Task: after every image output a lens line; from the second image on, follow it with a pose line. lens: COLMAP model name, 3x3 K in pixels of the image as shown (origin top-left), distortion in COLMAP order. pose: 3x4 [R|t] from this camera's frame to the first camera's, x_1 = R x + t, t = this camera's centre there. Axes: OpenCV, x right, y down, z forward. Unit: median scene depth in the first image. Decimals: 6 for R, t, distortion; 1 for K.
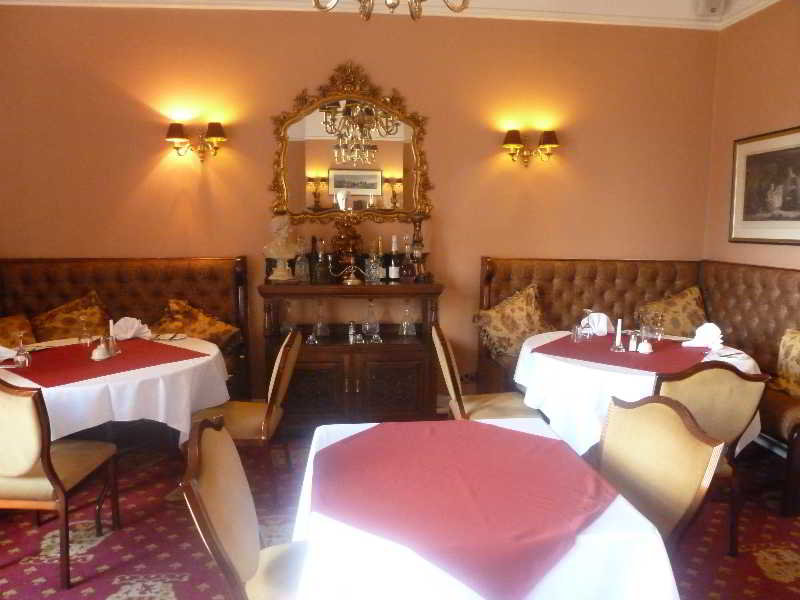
lens RADIAL K [[592.8, 0, 400.0], [0, 592.8, 300.0], [0, 0, 1]] dist [-0.024874, -0.007521]
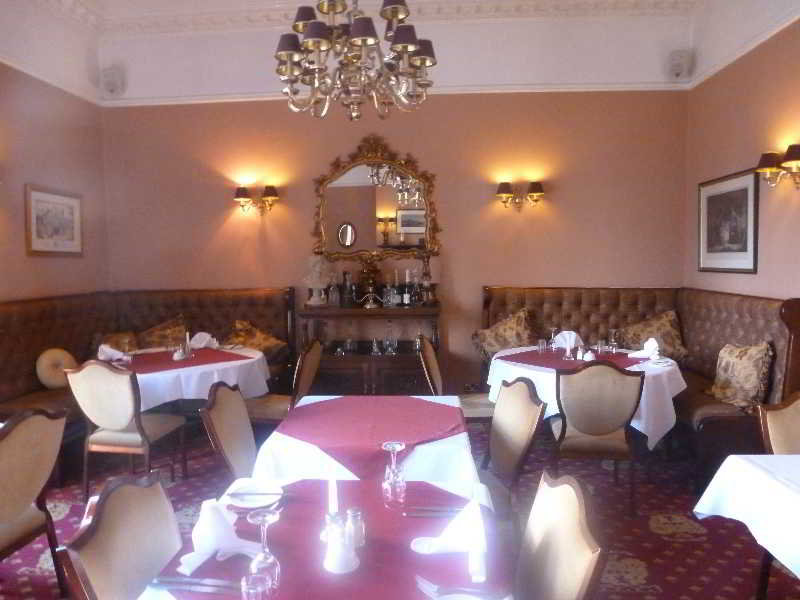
lens RADIAL K [[592.8, 0, 400.0], [0, 592.8, 300.0], [0, 0, 1]] dist [-0.024874, -0.007521]
pose [[0.987817, -0.004679, -0.155550, 0.168880], [-0.004237, 0.998369, -0.056939, 0.026434], [0.155562, 0.056904, 0.986186, -0.229889]]
